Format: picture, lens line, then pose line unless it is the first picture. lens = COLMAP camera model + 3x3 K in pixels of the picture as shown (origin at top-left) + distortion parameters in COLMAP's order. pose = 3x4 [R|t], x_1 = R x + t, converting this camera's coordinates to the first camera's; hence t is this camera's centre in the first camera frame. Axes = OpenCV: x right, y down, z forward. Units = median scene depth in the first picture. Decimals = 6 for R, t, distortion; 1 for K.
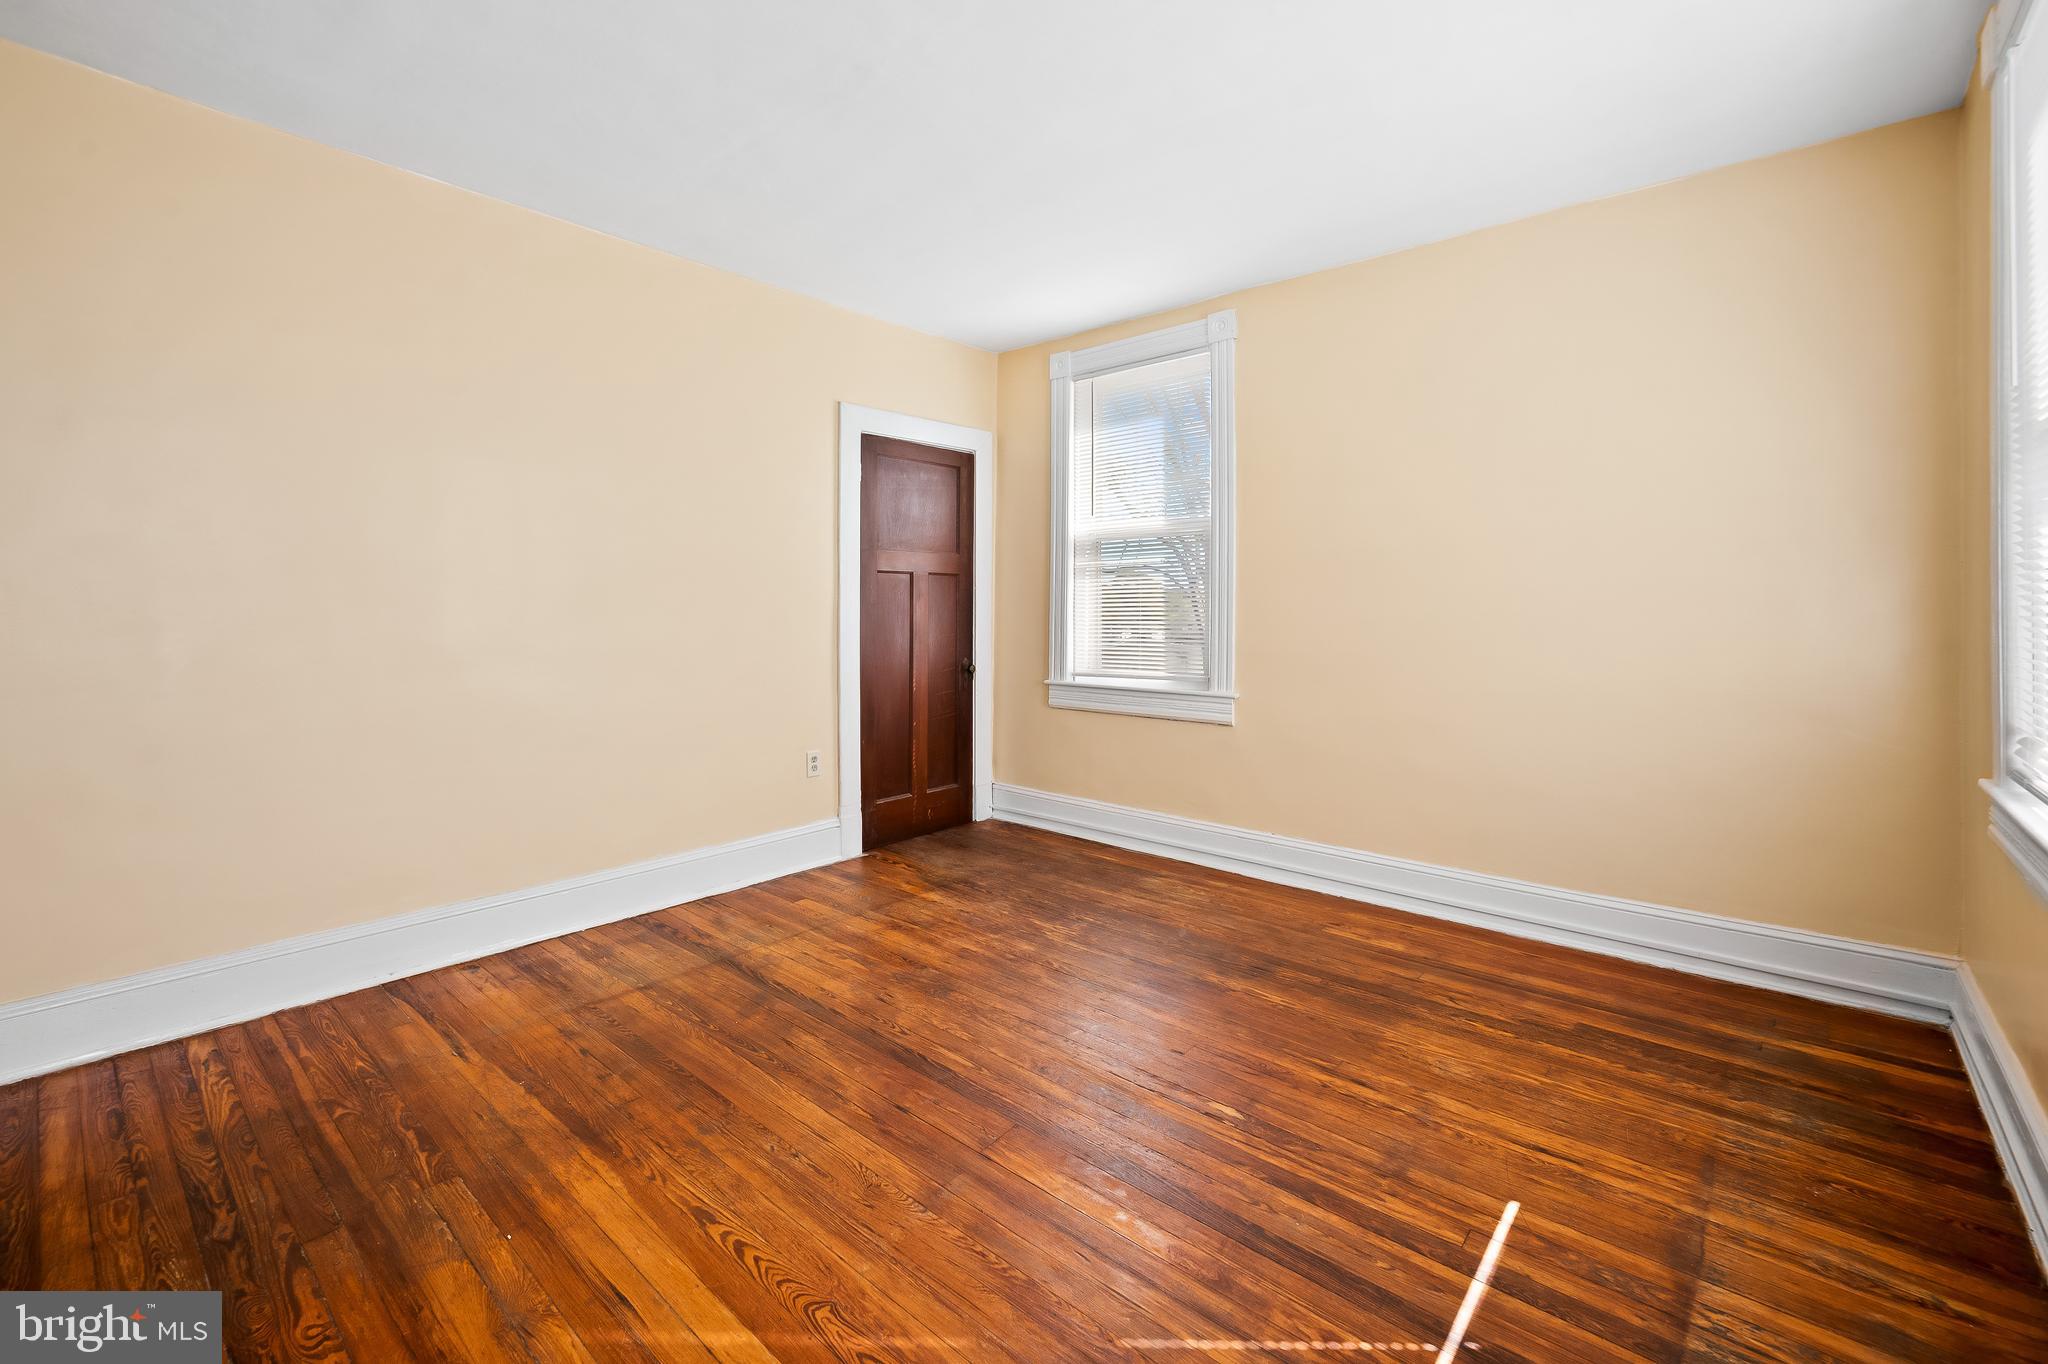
lens RADIAL K [[859.8, 0, 1025.0], [0, 859.8, 600.4], [0, 0, 1]] dist [0.002744, 0.000254]
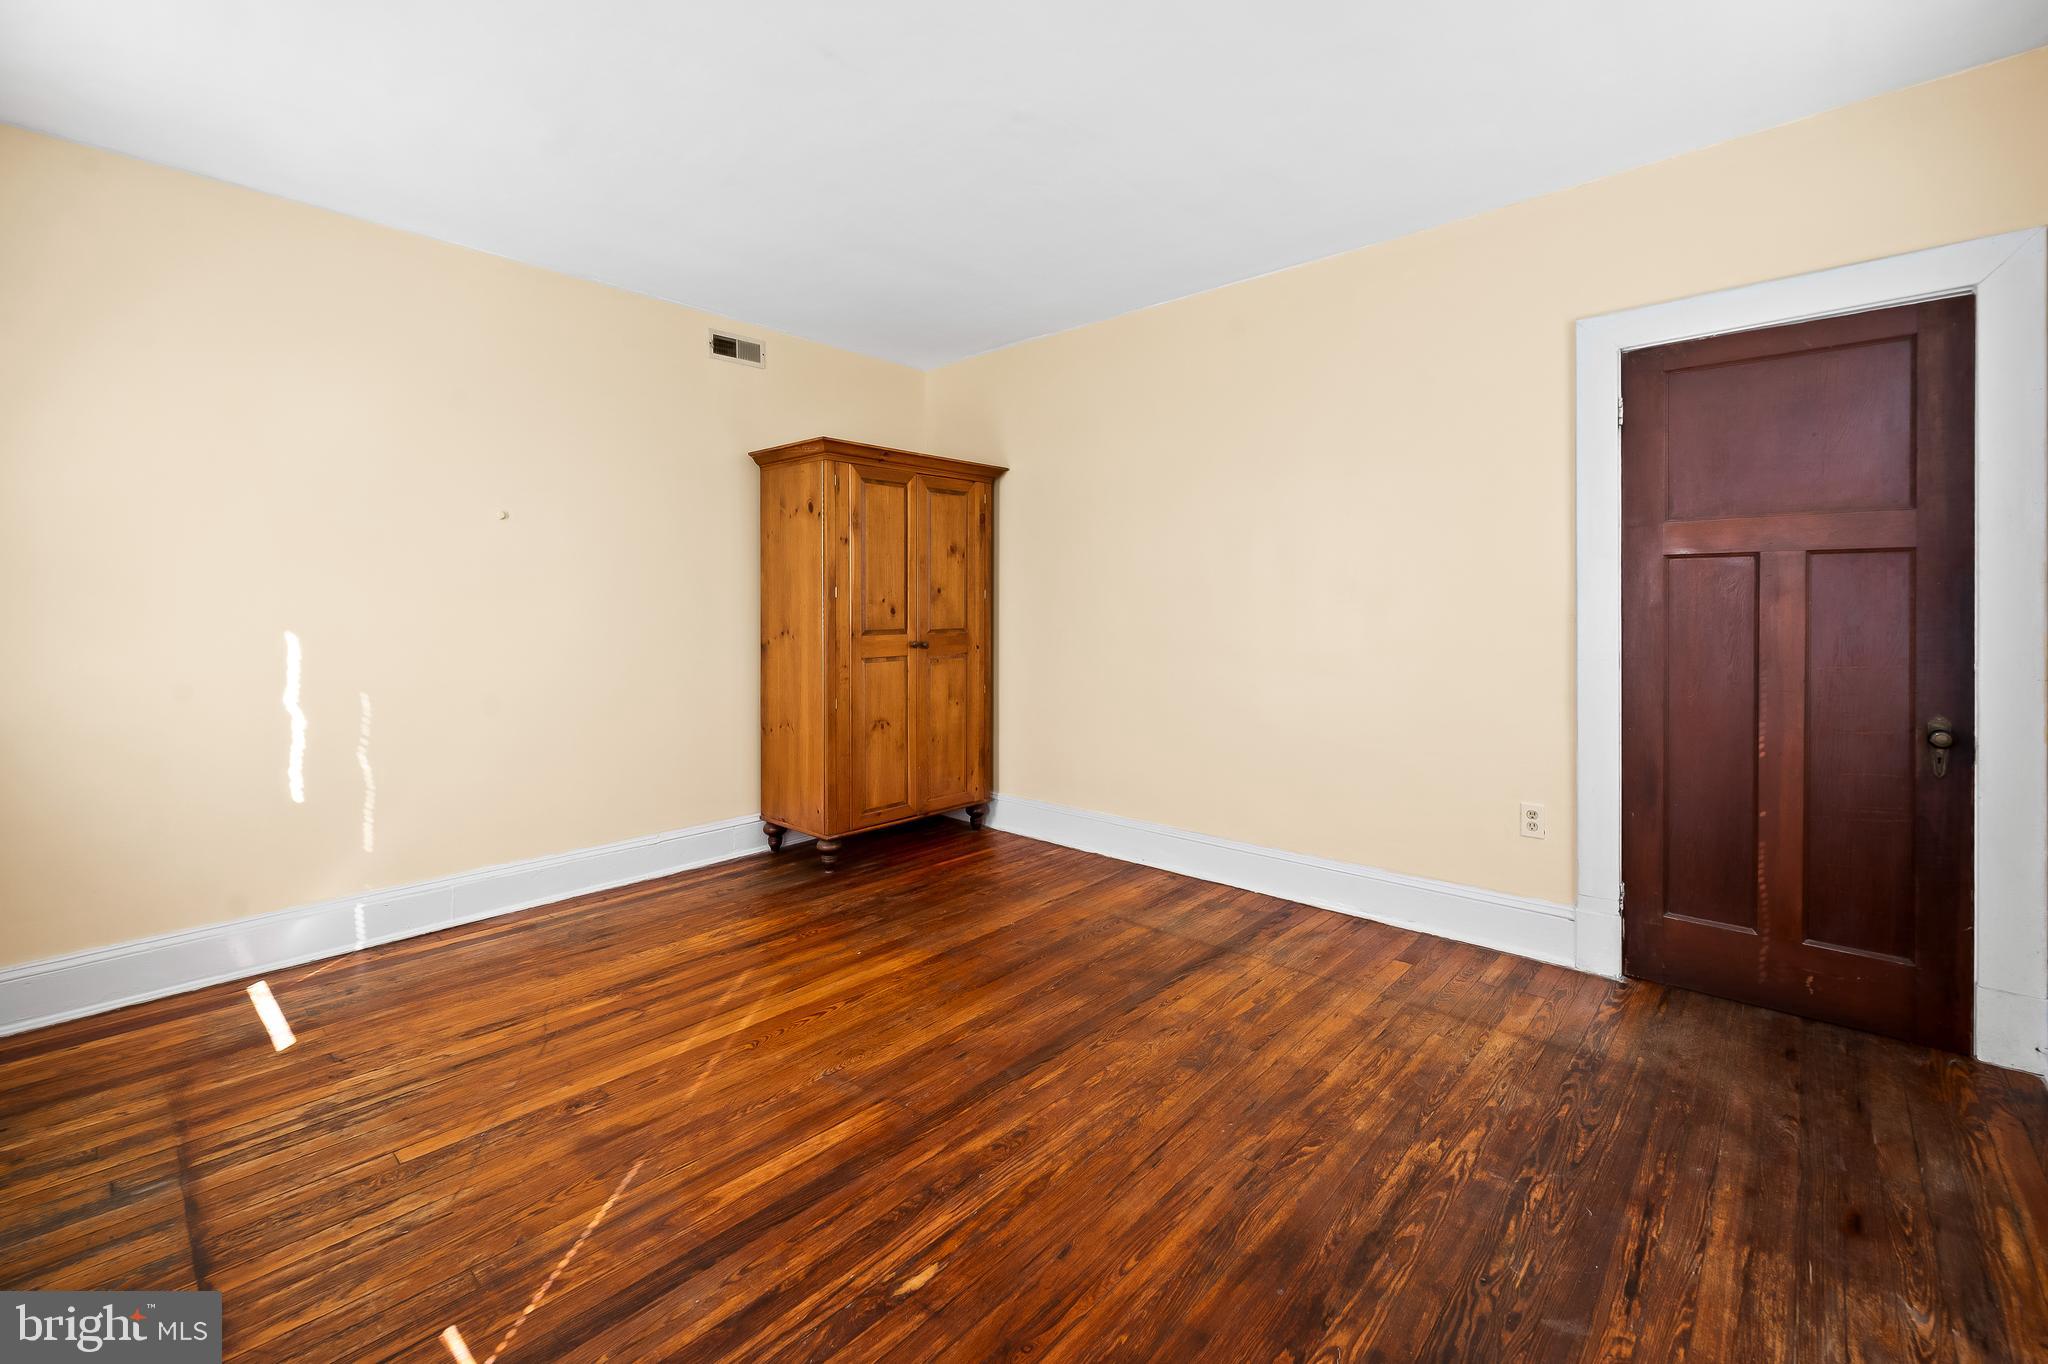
lens RADIAL K [[859.8, 0, 1033.3], [0, 859.8, 612.4], [0, 0, 1]] dist [0.002744, 0.000254]
pose [[-0.003022, 0.004829, -0.999984, 0.743589], [0.005333, 0.999974, 0.004813, 0.003934], [0.999981, -0.005319, -0.003048, 0.835356]]
